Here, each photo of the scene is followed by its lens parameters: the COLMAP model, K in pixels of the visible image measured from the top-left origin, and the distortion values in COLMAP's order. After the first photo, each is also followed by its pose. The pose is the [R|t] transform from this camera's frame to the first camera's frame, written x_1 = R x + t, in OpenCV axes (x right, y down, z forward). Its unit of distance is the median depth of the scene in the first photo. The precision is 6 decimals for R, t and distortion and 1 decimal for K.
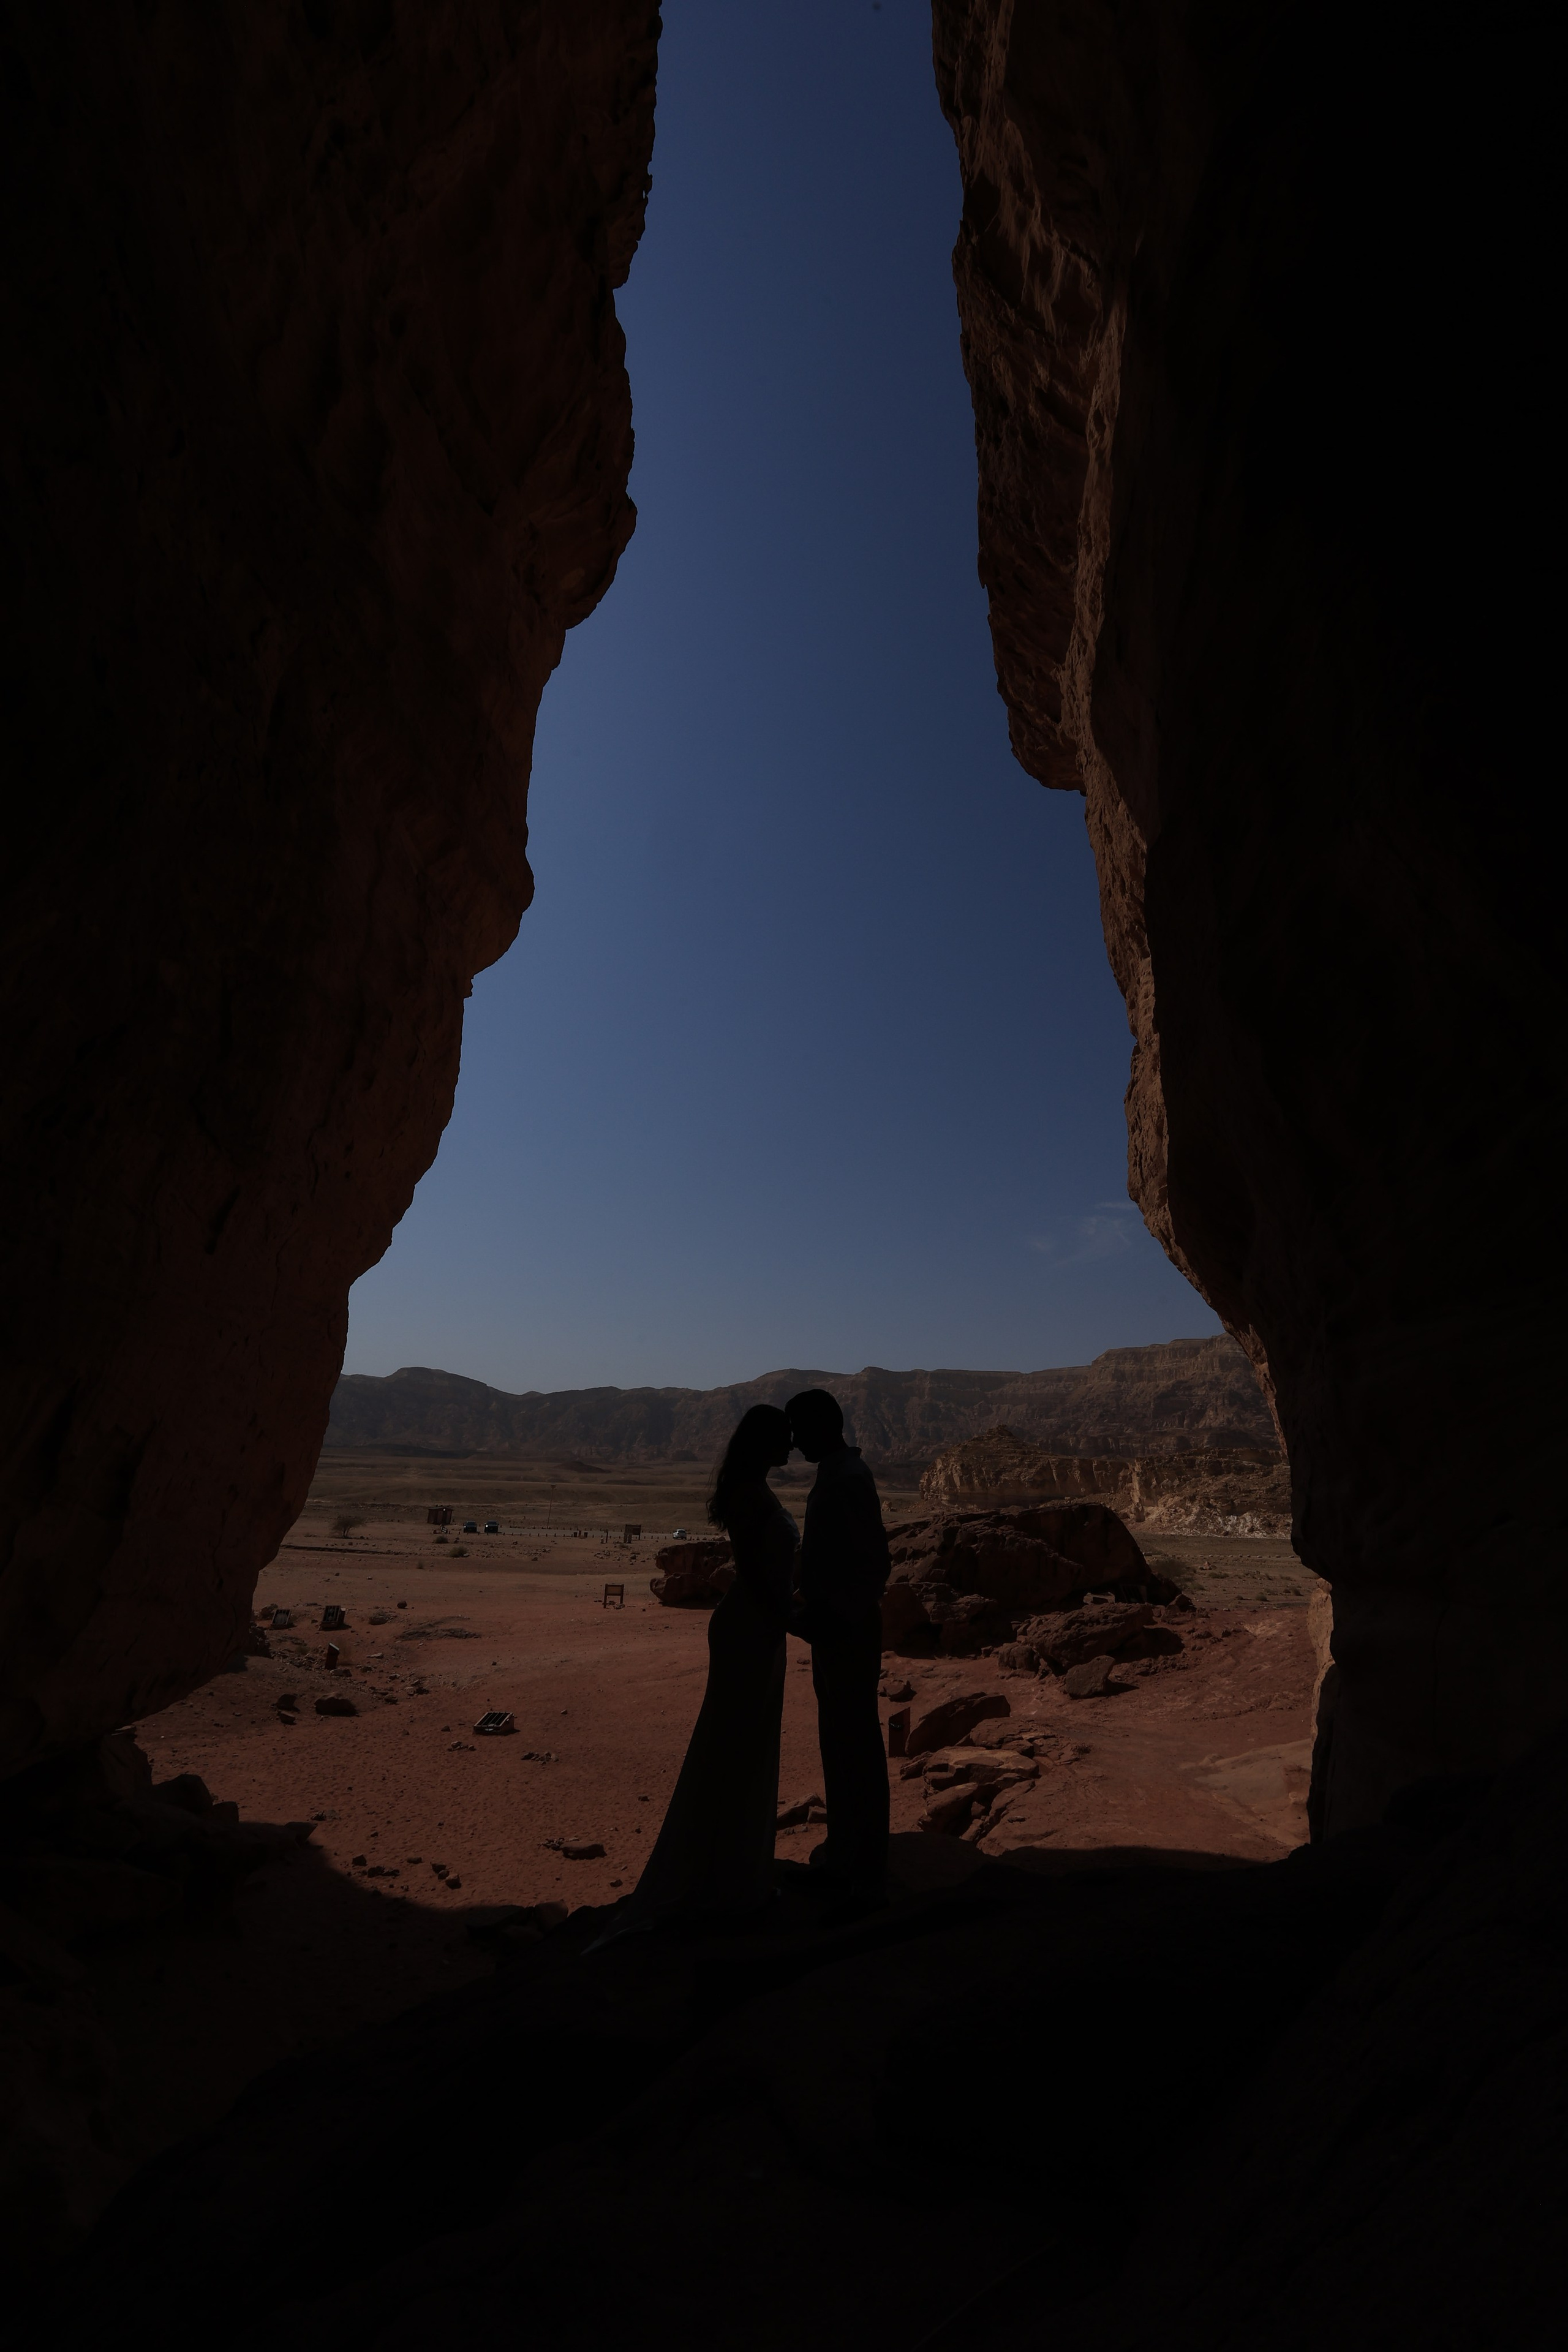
lens RADIAL K [[924.6, 0, 792.3], [0, 924.6, 1183.2], [0, 0, 1]] dist [0.000910, -0.000104]
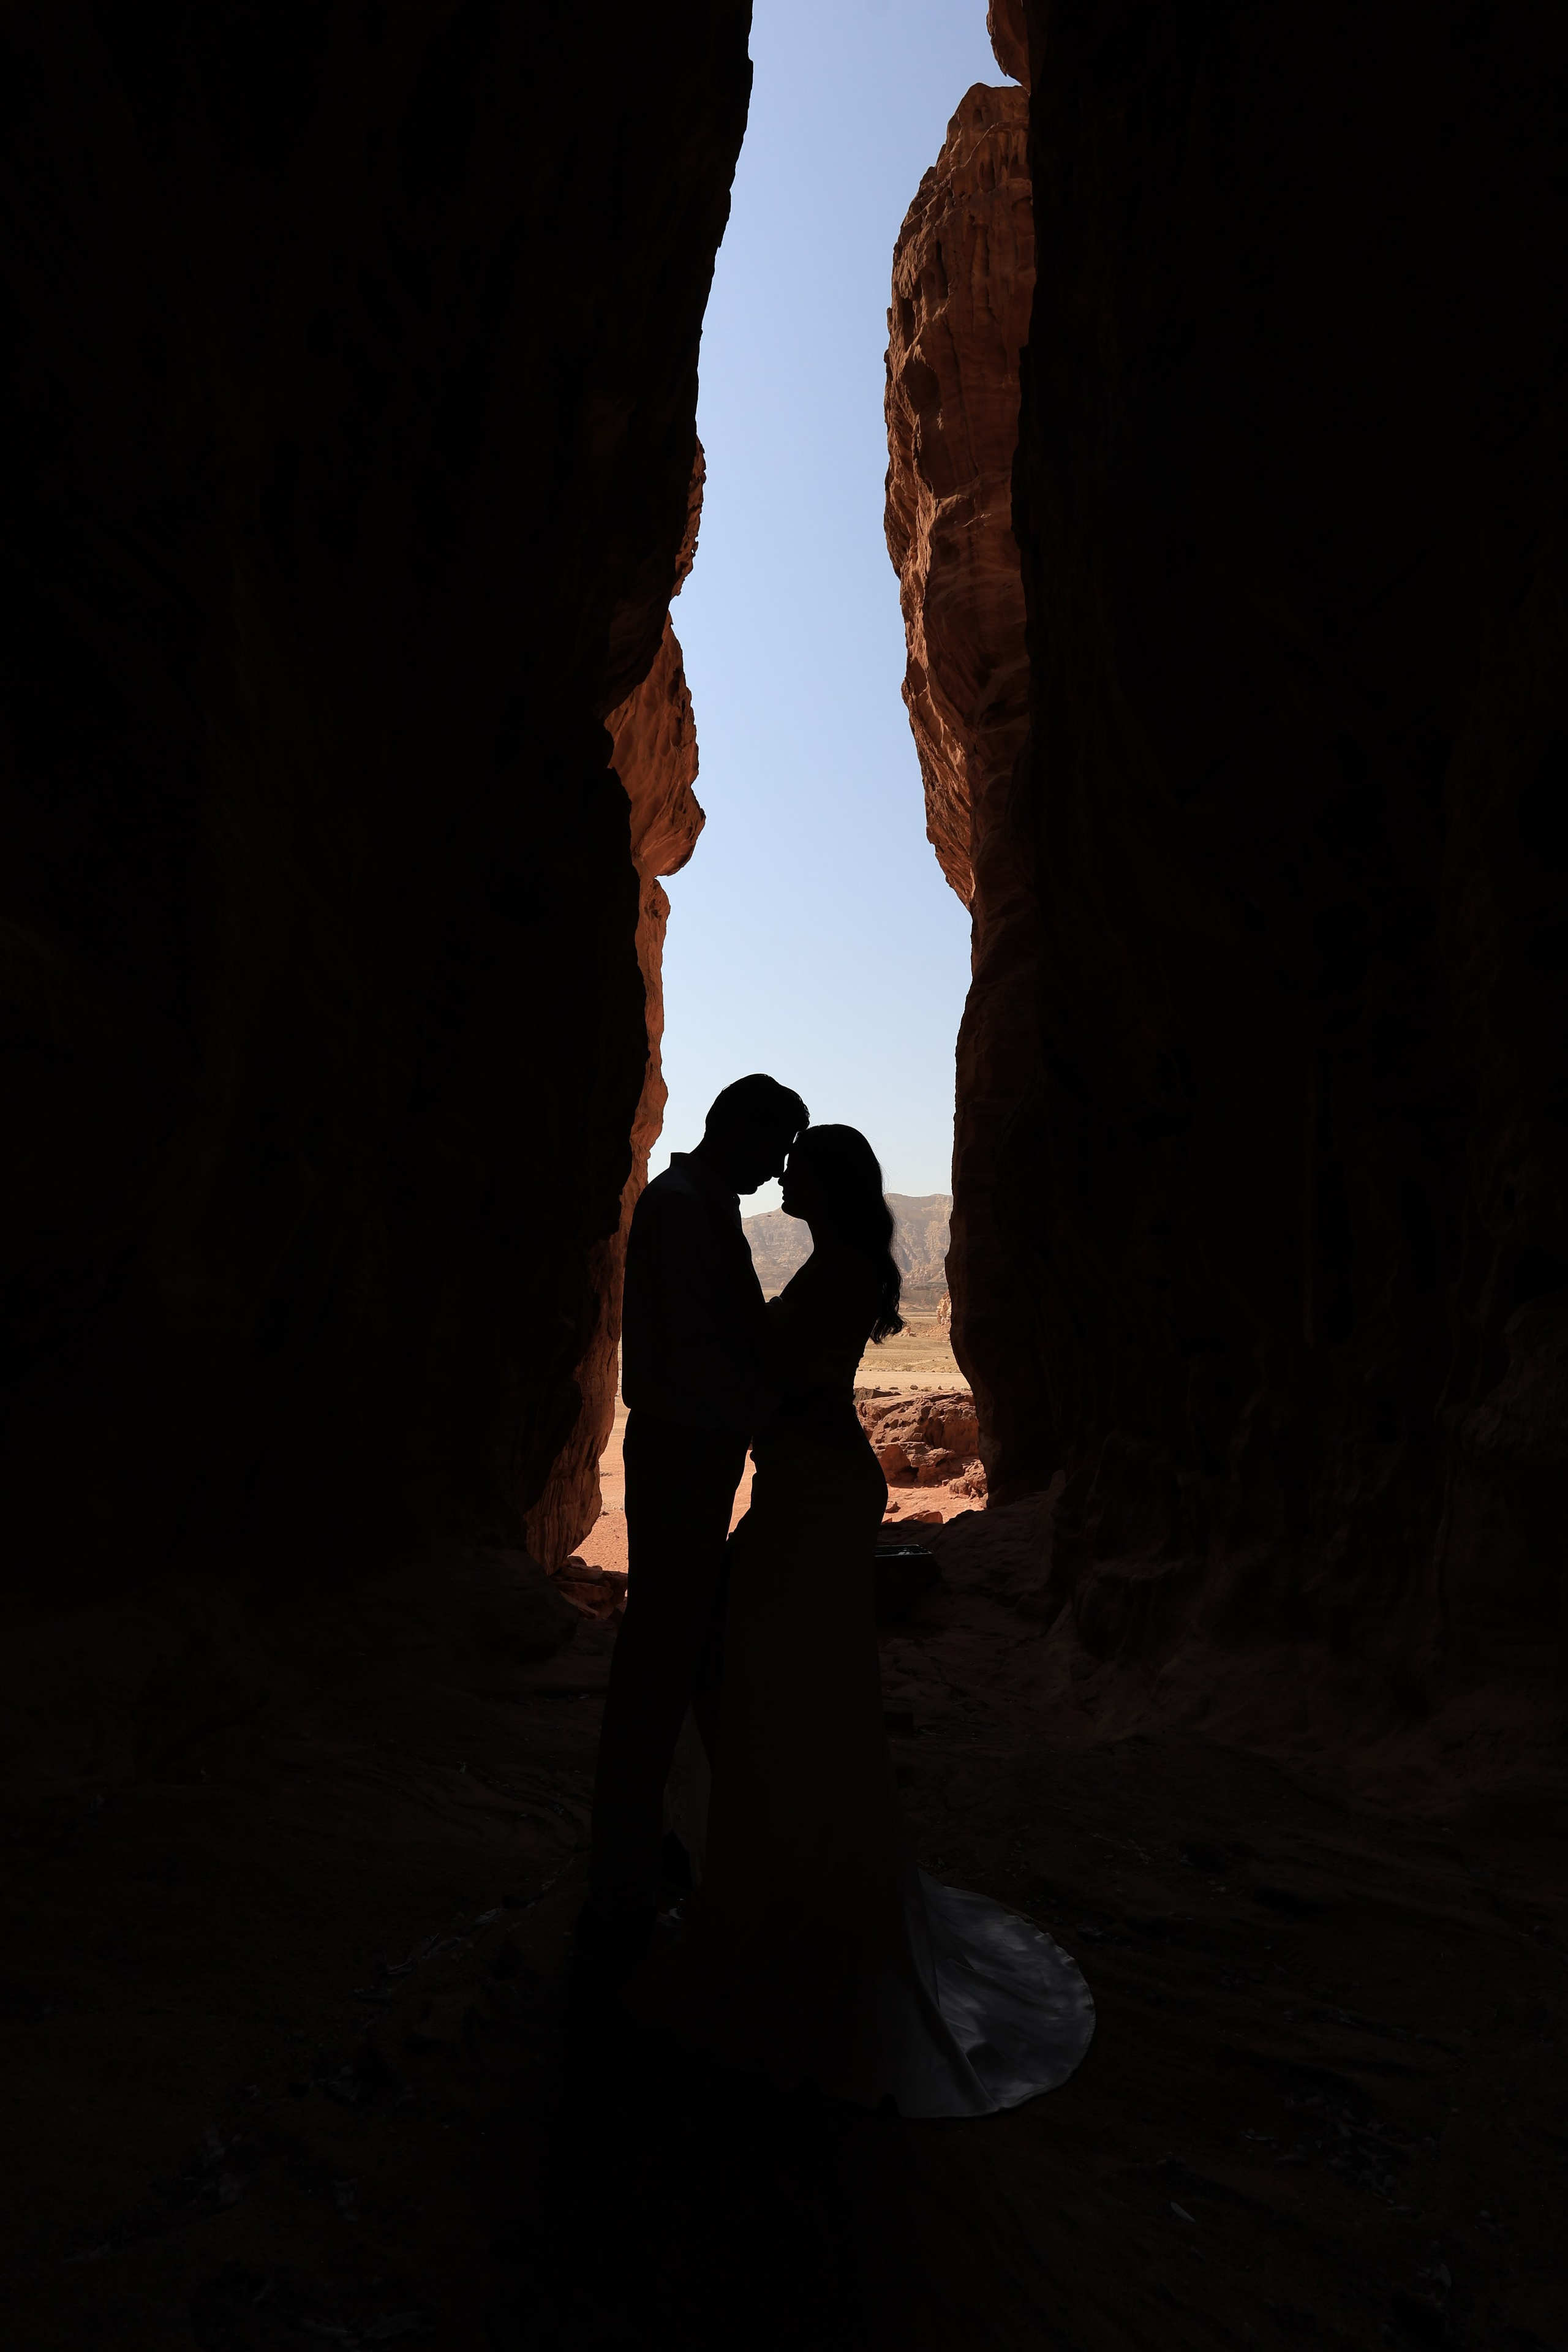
lens RADIAL K [[933.8, 0, 775.7], [0, 933.8, 1177.7], [0, 0, 1]] dist [-0.001584, -0.000009]
pose [[0.998586, -0.035955, -0.039146, -0.006776], [0.042374, 0.983125, 0.177960, -0.325316], [0.032087, -0.179367, 0.983259, -0.529524]]
